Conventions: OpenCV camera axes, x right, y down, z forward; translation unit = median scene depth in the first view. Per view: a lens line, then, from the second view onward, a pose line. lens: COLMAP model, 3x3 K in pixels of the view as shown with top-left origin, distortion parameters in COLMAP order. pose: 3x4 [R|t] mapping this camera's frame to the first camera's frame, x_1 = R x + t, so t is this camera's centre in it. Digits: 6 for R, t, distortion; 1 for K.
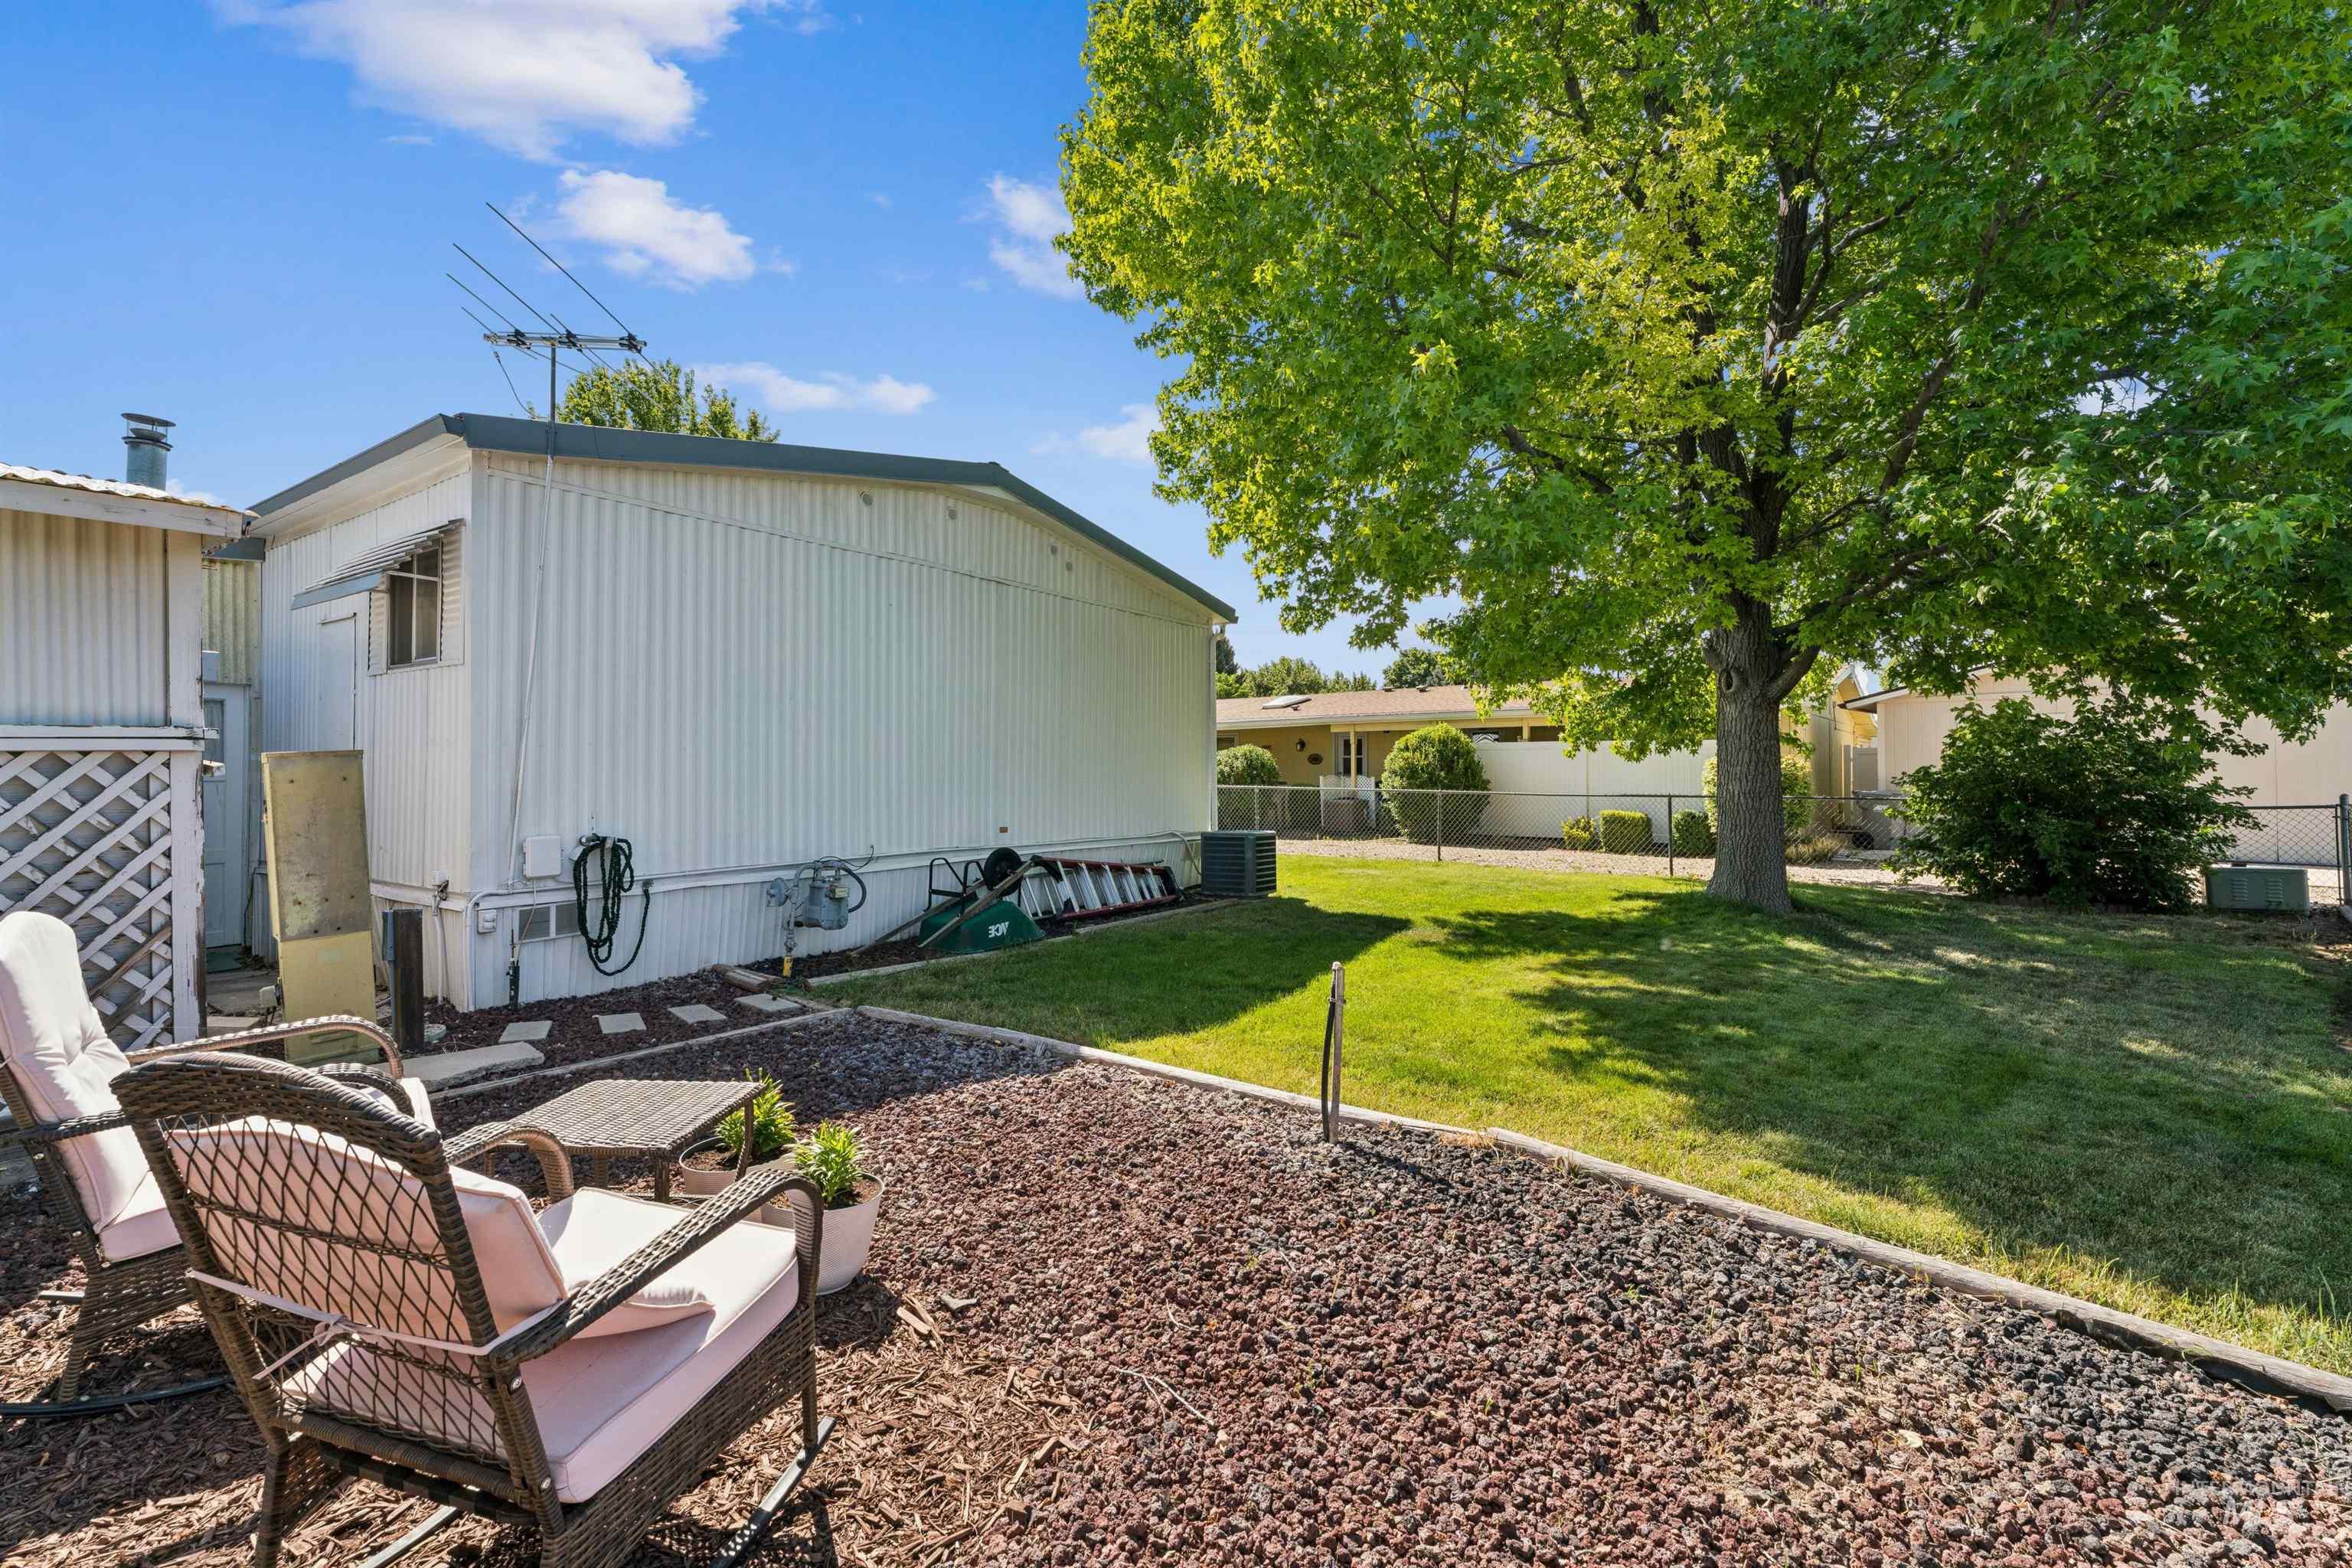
lens RADIAL K [[1022.6, 0, 1183.1], [0, 1022.6, 766.5], [0, 0, 1]] dist [-0.005726, 0.000035]
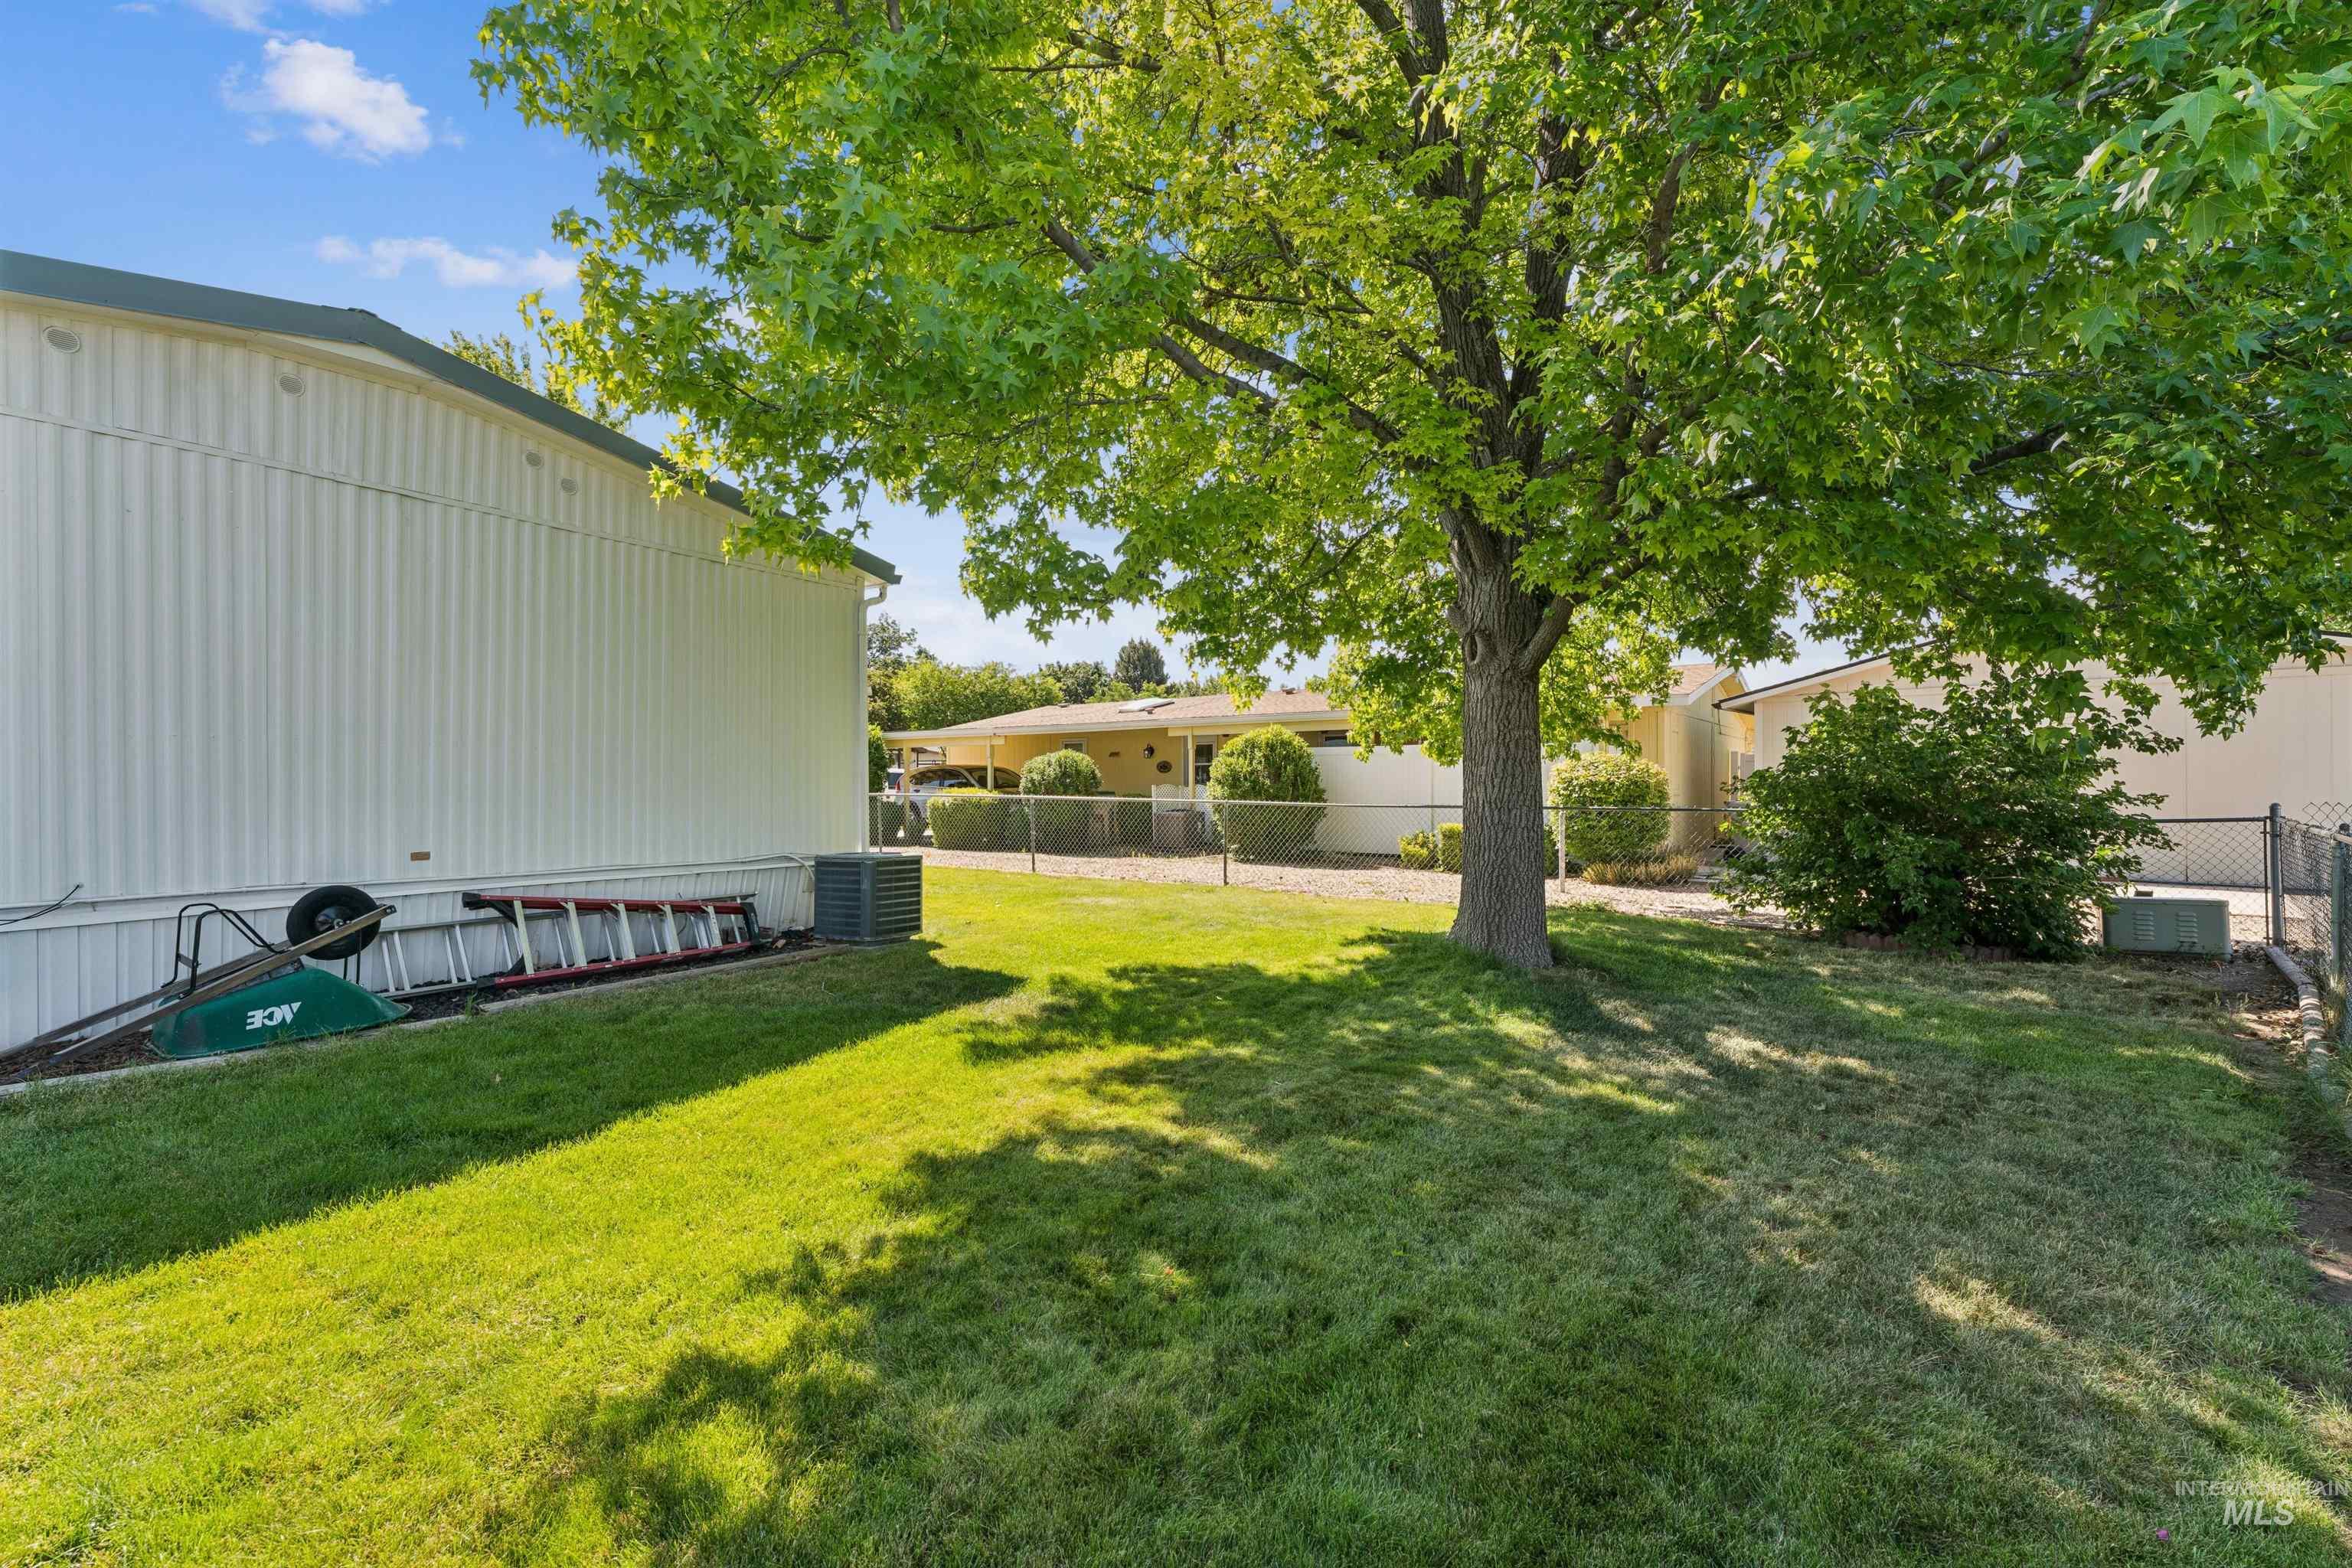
lens RADIAL K [[1022.6, 0, 1169.9], [0, 1022.6, 797.7], [0, 0, 1]] dist [-0.005726, 0.000035]
pose [[0.999201, -0.000756, 0.039968, 0.266219], [0.000010, 0.999826, 0.018678, 0.008230], [-0.039975, -0.018663, 0.999026, 0.256424]]
